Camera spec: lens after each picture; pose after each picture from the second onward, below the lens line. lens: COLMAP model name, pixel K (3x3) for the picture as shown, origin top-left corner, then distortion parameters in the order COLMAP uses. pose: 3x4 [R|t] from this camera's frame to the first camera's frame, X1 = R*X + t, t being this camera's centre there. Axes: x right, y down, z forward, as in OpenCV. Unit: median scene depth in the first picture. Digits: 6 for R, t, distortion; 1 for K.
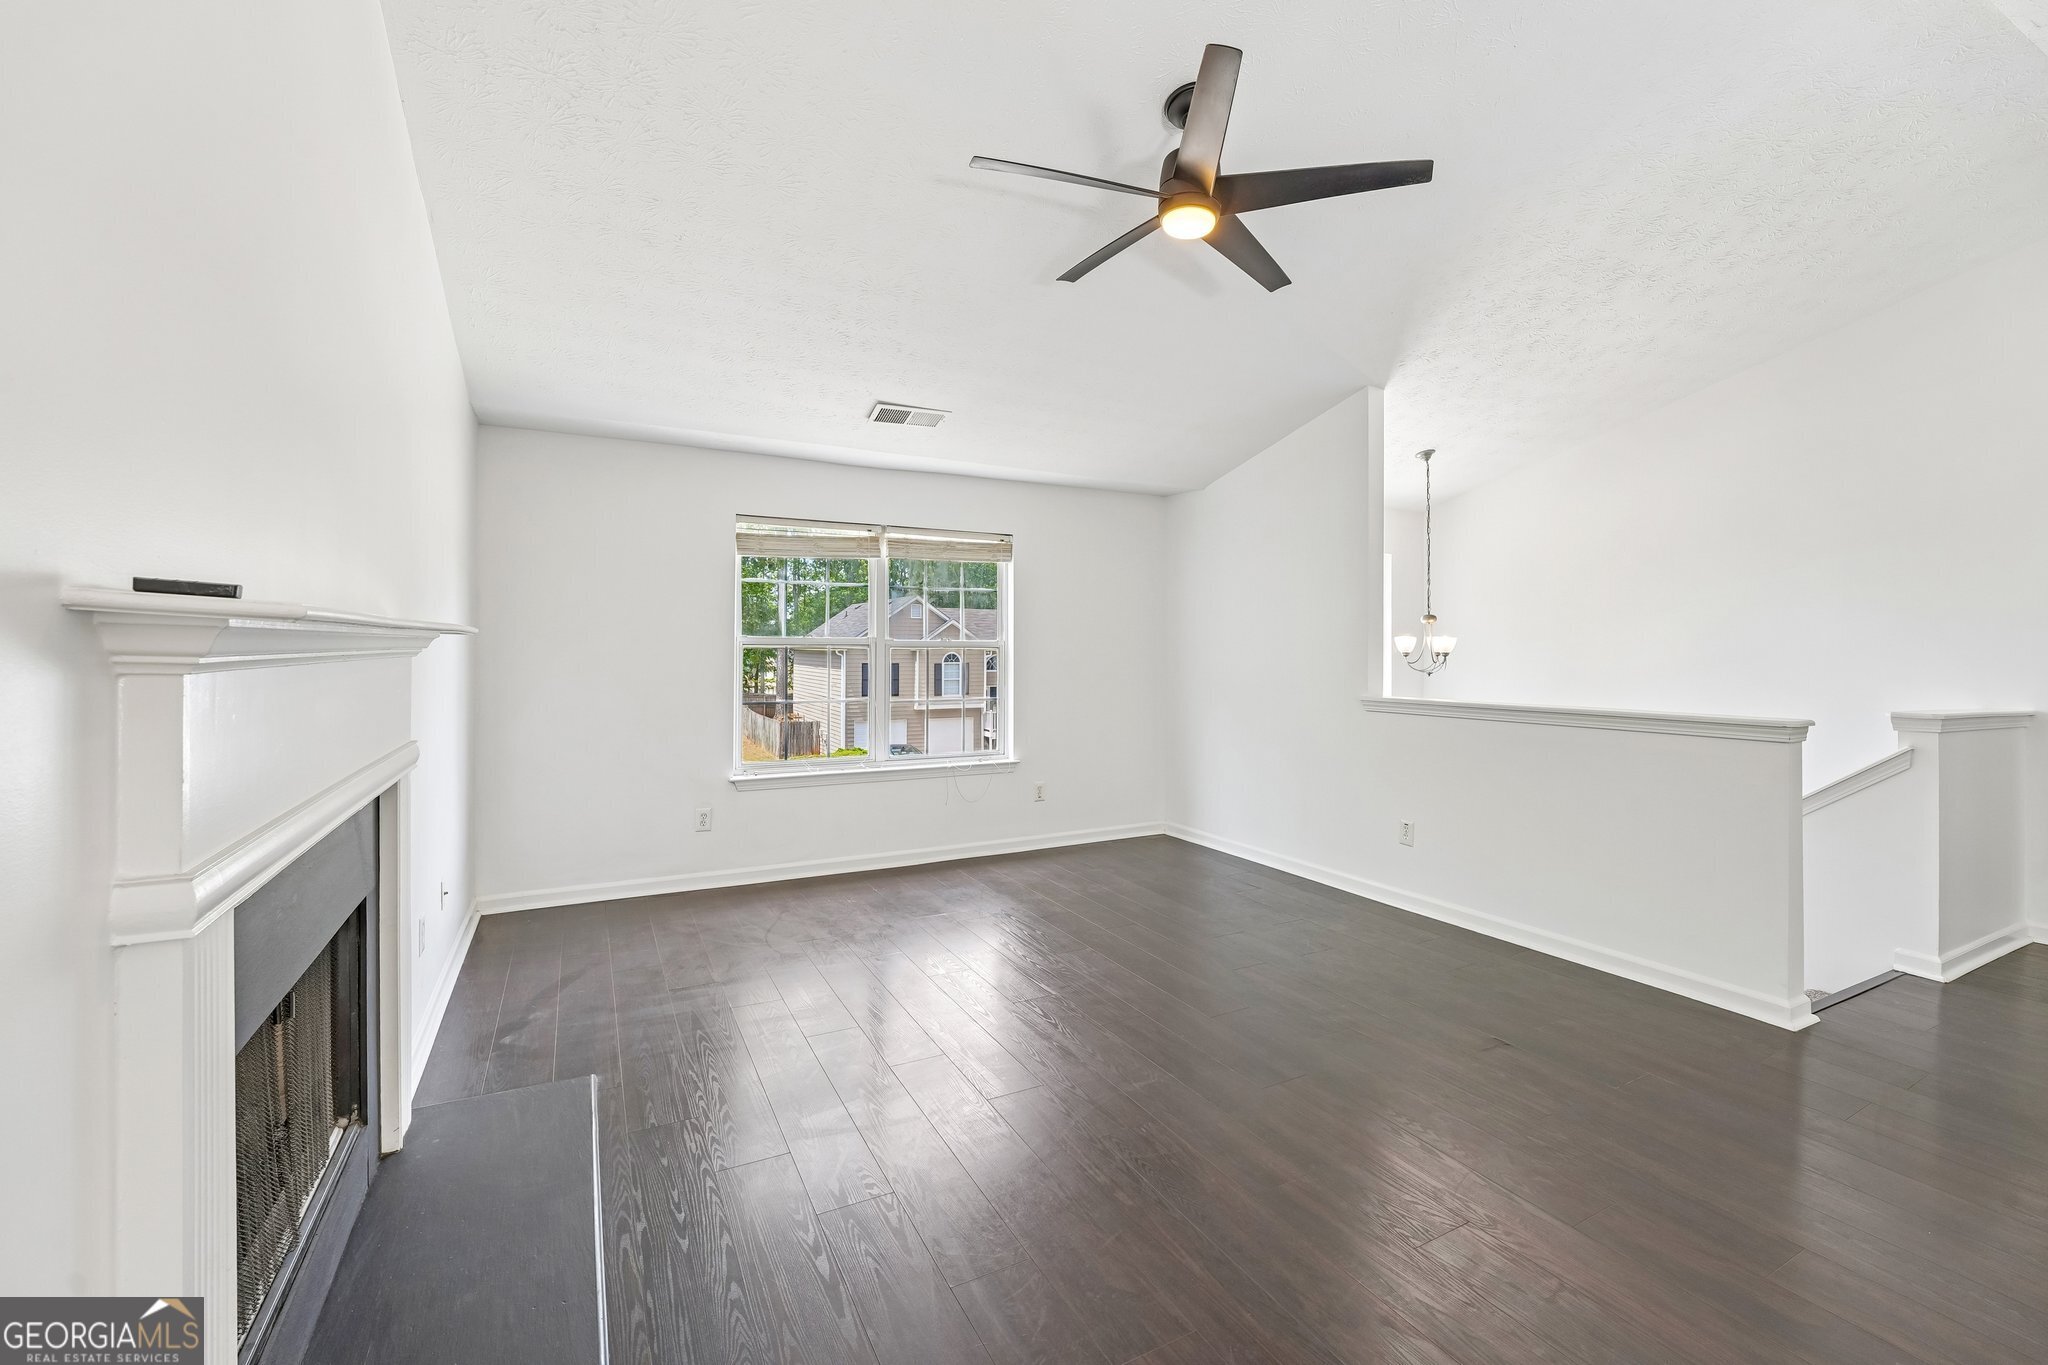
lens RADIAL K [[838.8, 0, 1003.0], [0, 838.8, 638.6], [0, 0, 1]] dist [-0.032748, 0.004589]
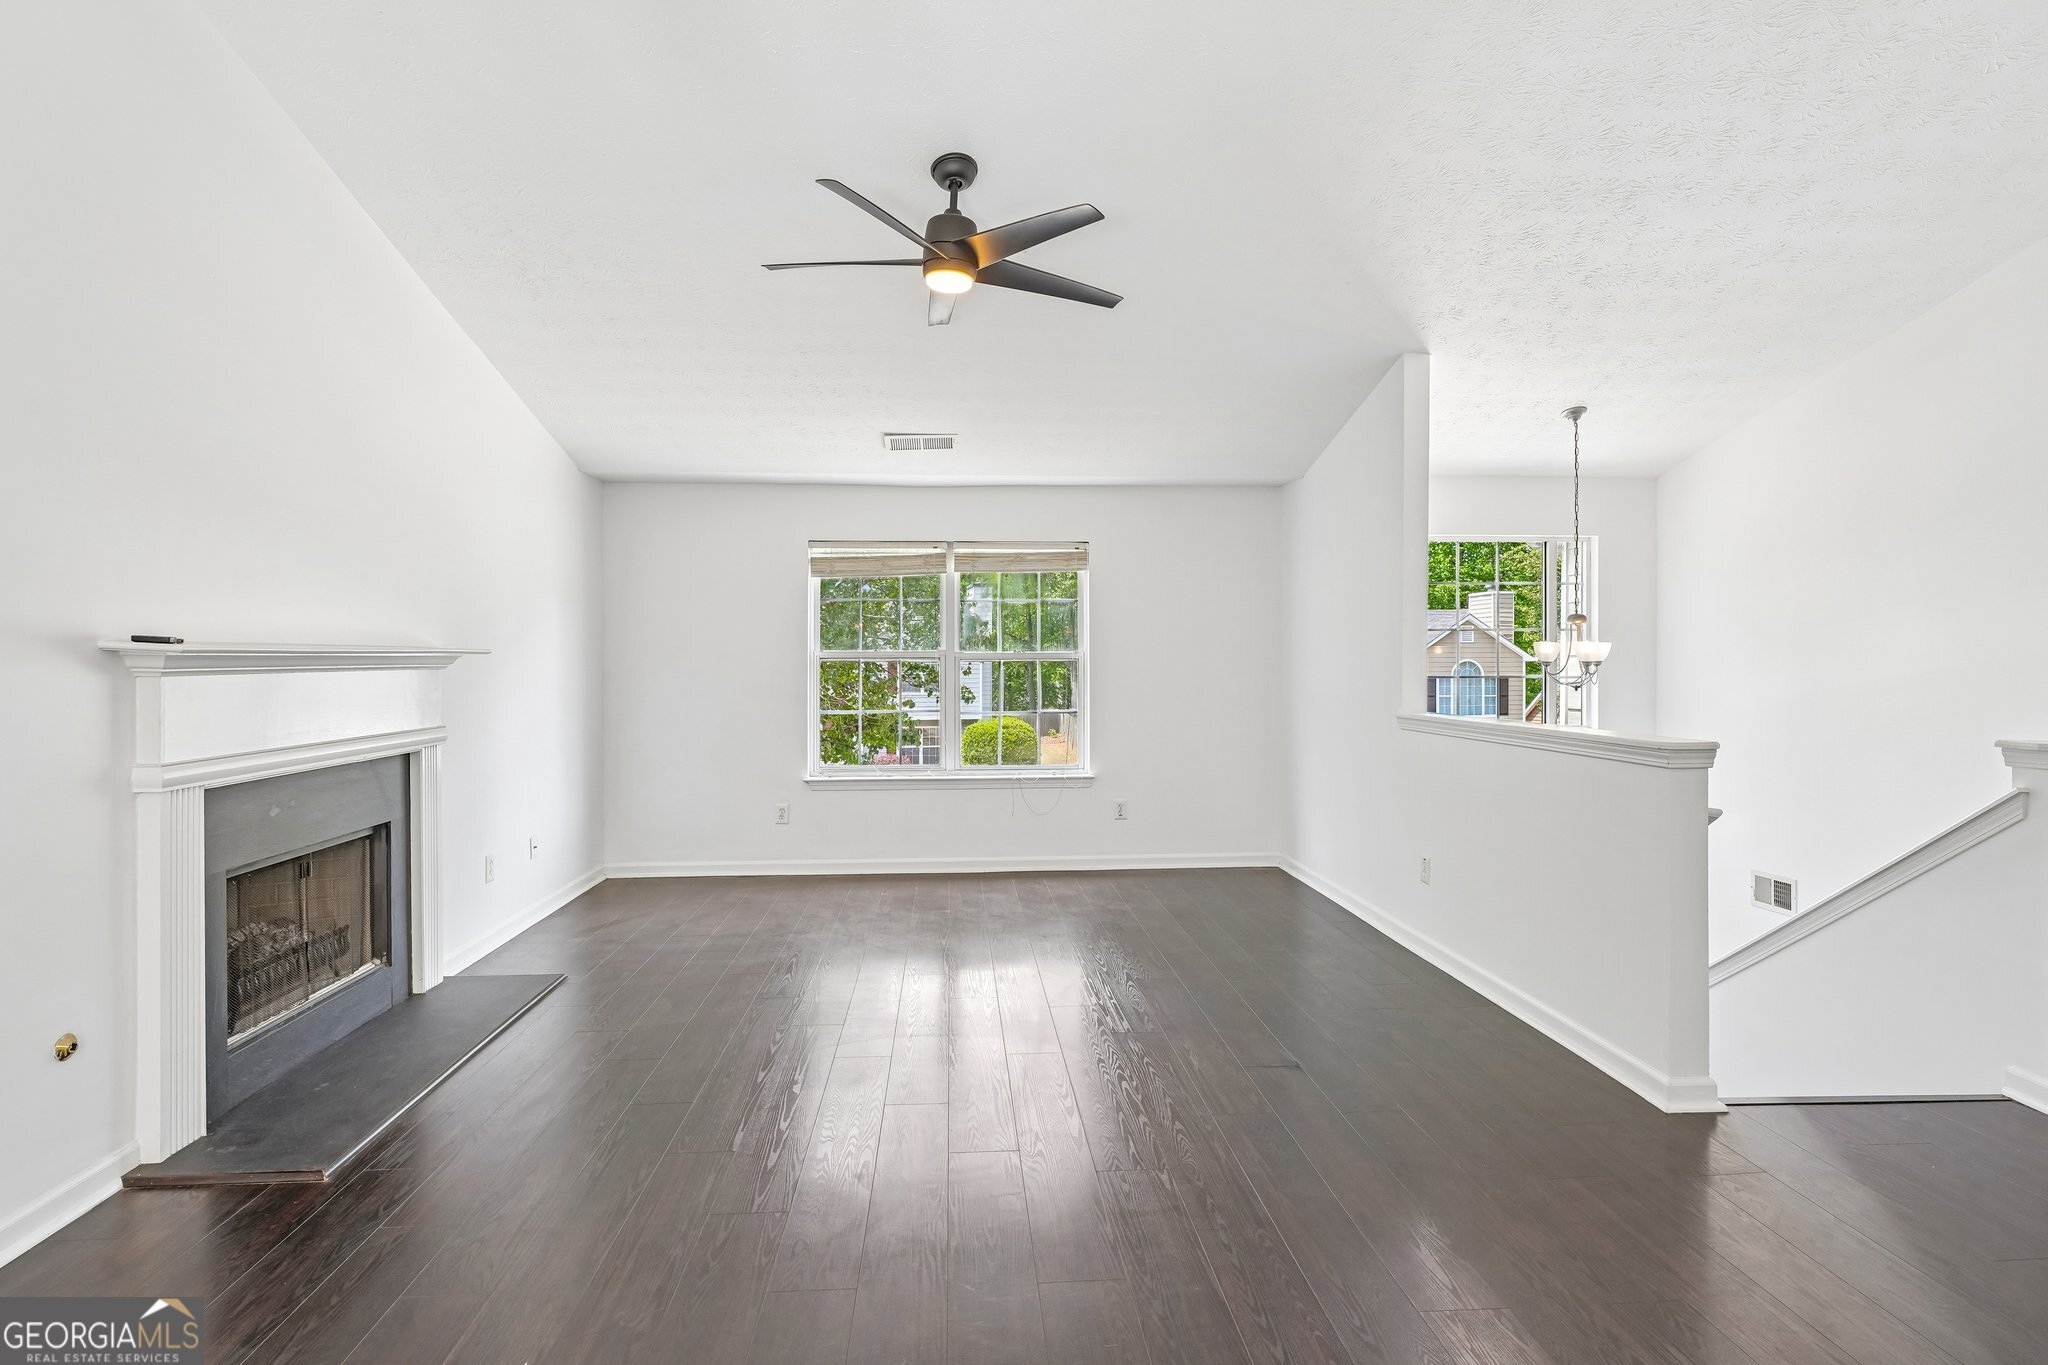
lens RADIAL K [[1028.9, 0, 1029.9], [0, 1028.9, 657.8], [0, 0, 1]] dist [-0.009874, -0.000007]
pose [[0.918422, -0.007785, -0.395525, 0.451813], [0.011759, 0.999902, 0.007625, -0.000440], [0.395427, -0.011654, 0.918424, -0.127597]]
